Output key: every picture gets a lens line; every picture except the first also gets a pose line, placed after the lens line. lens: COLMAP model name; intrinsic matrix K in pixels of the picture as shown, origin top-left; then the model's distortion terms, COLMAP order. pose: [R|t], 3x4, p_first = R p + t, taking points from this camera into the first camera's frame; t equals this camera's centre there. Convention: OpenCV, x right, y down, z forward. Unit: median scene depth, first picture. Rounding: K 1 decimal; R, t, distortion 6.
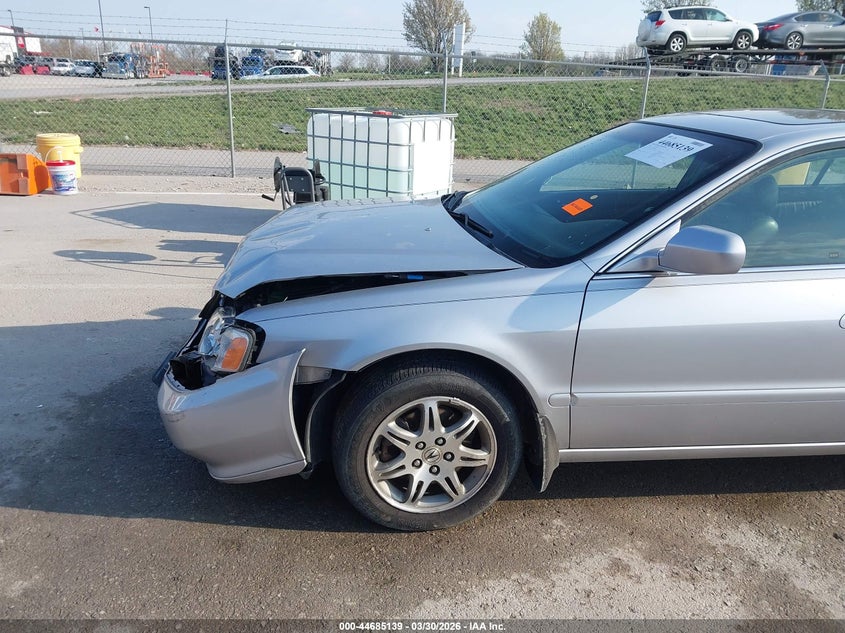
lens RADIAL K [[669.7, 0, 422.5], [0, 669.7, 316.5], [0, 0, 1]] dist [0.058313, -0.071136]
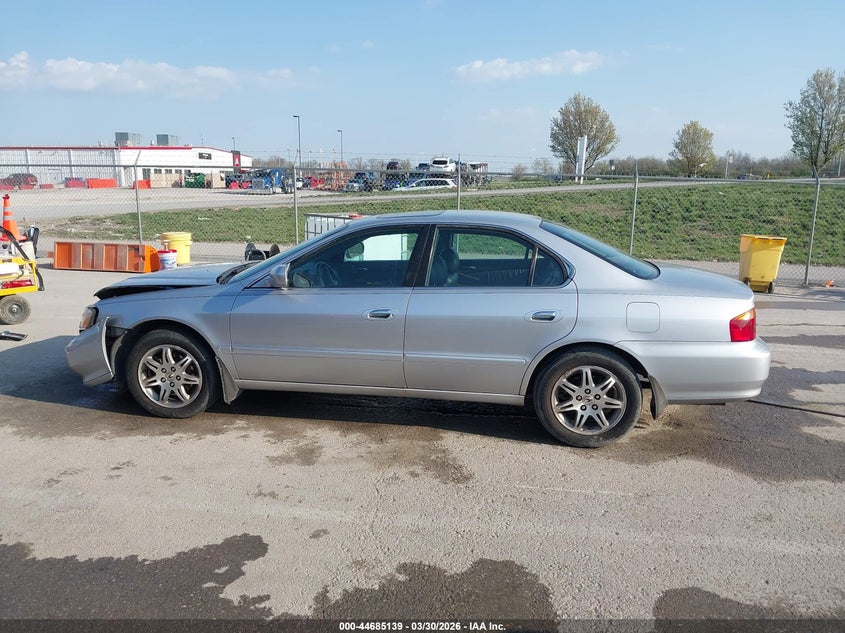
lens RADIAL K [[693.3, 0, 437.8], [0, 693.3, 318.8], [0, 0, 1]] dist [0.231610, -0.646305]
pose [[0.965003, 0.030847, -0.260417, 0.423428], [-0.069839, 0.987424, -0.141833, 0.089061], [0.252767, 0.155057, 0.955022, -0.269895]]
